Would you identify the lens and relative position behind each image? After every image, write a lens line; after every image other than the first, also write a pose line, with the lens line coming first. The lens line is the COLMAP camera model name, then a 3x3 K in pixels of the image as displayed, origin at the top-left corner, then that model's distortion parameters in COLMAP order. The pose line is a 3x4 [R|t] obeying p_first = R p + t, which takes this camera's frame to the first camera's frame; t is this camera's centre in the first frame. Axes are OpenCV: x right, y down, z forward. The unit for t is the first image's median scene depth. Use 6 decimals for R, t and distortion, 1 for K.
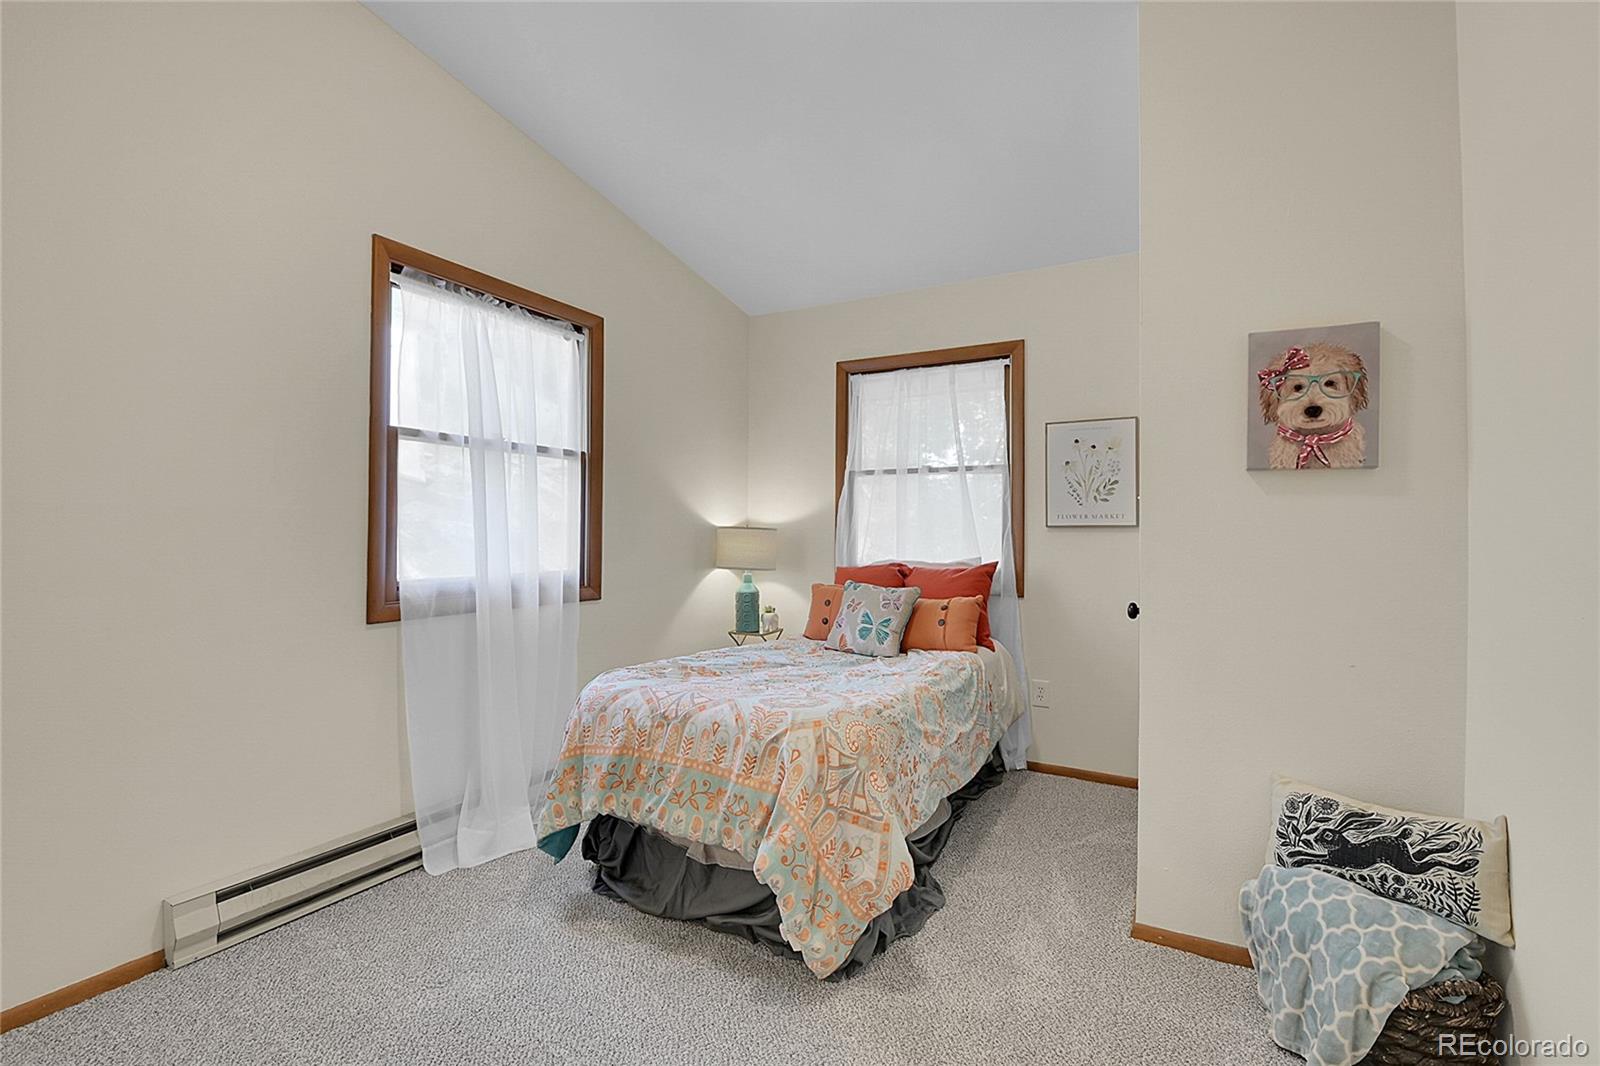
lens RADIAL K [[741.6, 0, 799.8], [0, 741.6, 530.1], [0, 0, 1]] dist [0.016461, -0.029979]
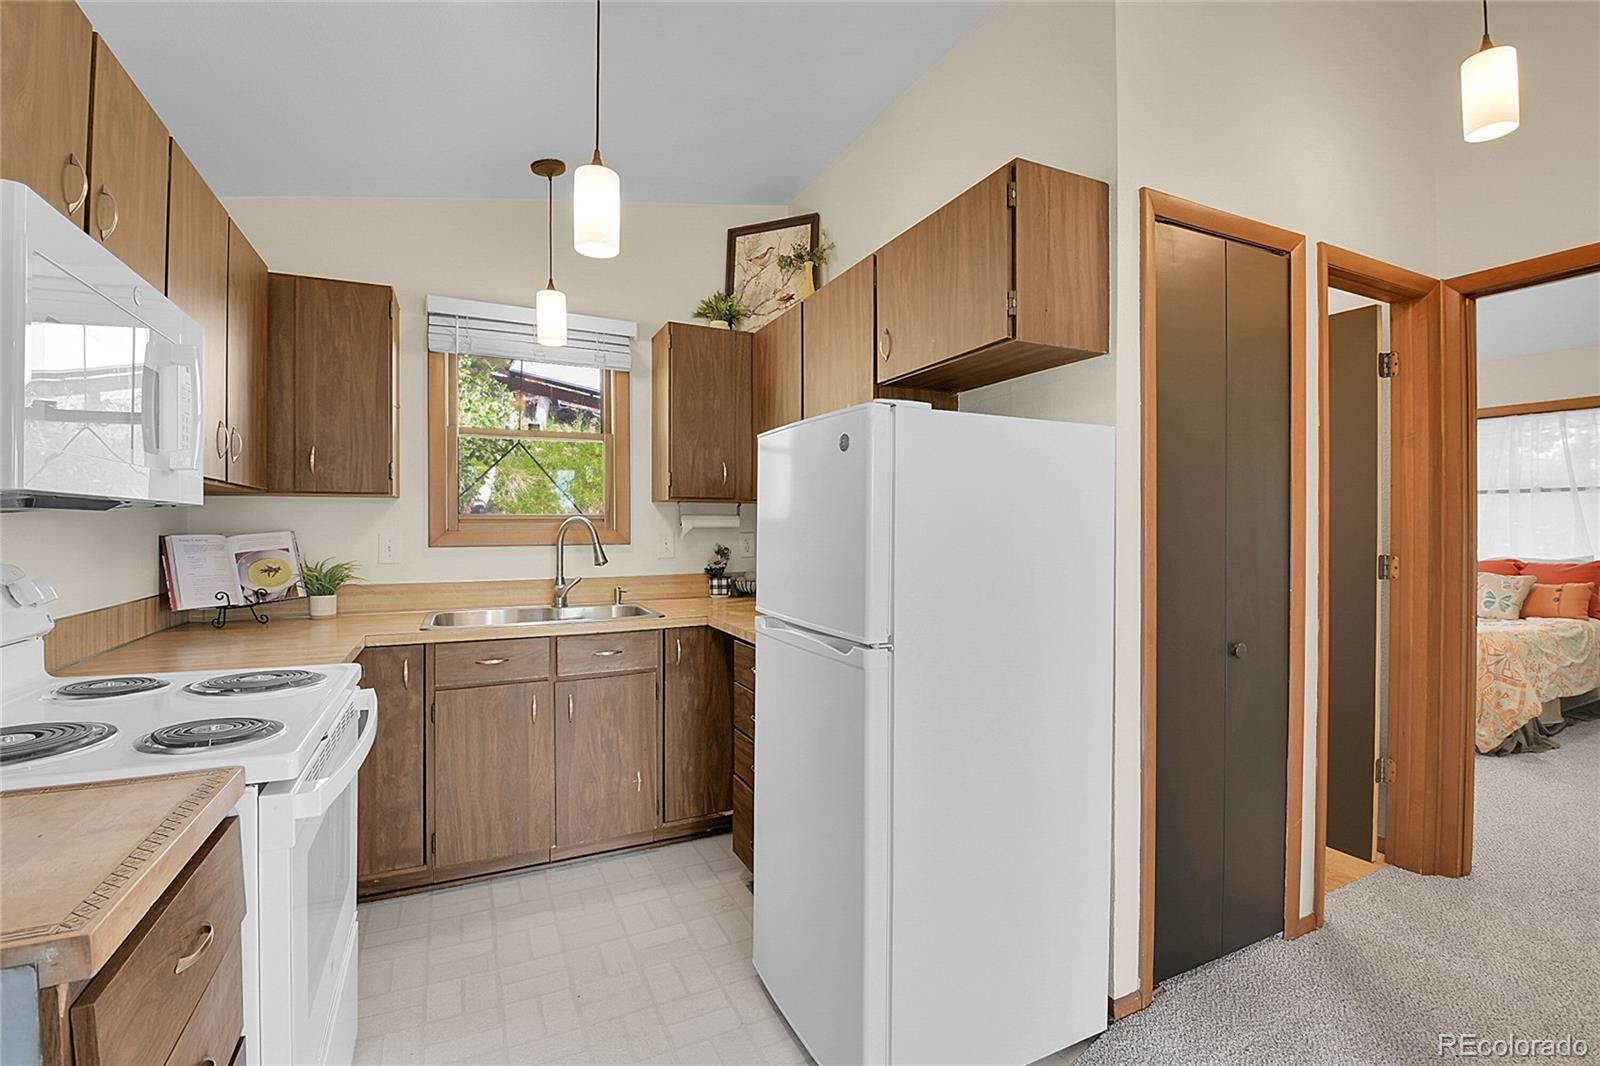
lens RADIAL K [[736.8, 0, 808.2], [0, 736.8, 527.8], [0, 0, 1]] dist [0.012955, -0.016407]
pose [[0.827532, -0.005467, -0.561391, -0.359387], [0.010713, 0.999924, 0.006054, -0.070751], [0.561316, -0.011024, 0.827528, -1.697935]]
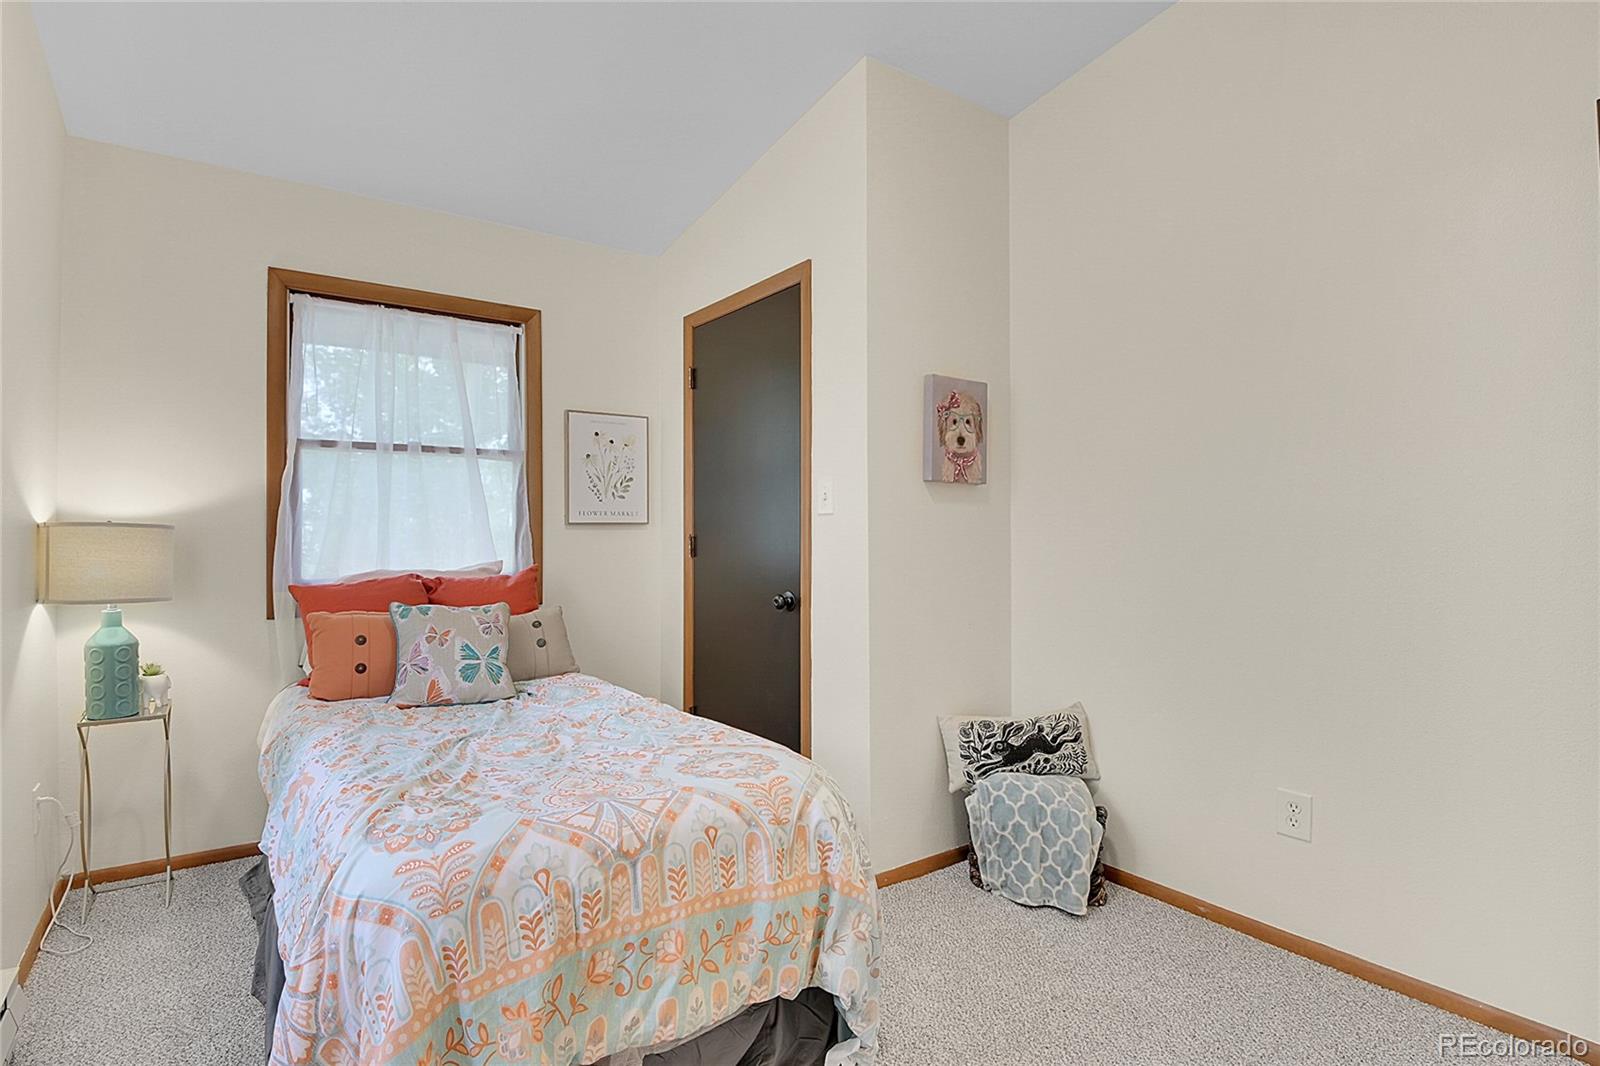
lens RADIAL K [[736.8, 0, 808.2], [0, 736.8, 527.8], [0, 0, 1]] dist [0.012955, -0.016407]
pose [[0.469579, -0.004300, 0.882880, -0.626566], [0.001608, 0.999991, 0.004015, -0.005722], [-0.882889, -0.000466, 0.469582, 0.604441]]
